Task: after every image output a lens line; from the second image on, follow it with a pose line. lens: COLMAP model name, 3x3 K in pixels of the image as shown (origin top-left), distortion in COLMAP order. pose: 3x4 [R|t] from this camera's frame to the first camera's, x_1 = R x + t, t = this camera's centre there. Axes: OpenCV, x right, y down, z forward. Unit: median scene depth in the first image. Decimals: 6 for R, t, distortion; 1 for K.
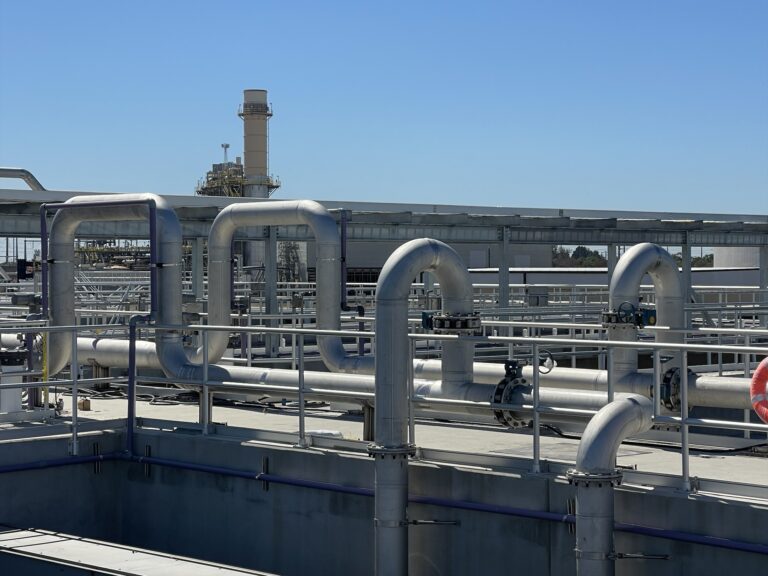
lens RADIAL K [[1719.5, 0, 384.0], [0, 1719.5, 288.0], [0, 0, 1]] dist [0.200667, 0.424369]
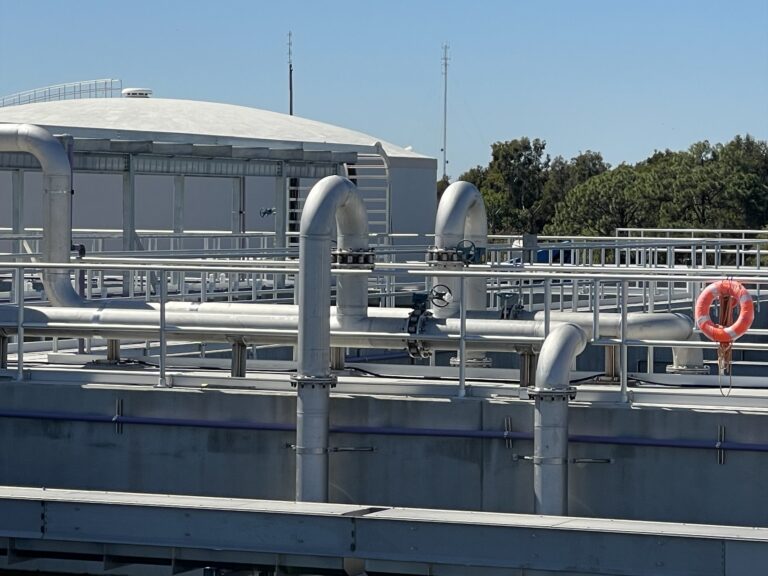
lens RADIAL K [[3039.0, 0, 384.0], [0, 3039.0, 288.0], [0, 0, 1]] dist [0.005690, 1.251042]
pose [[0.912372, 0.000298, 0.409363, -0.683313], [-0.007458, 0.999846, 0.015895, 0.008967], [-0.409295, -0.017556, 0.912233, -0.658052]]
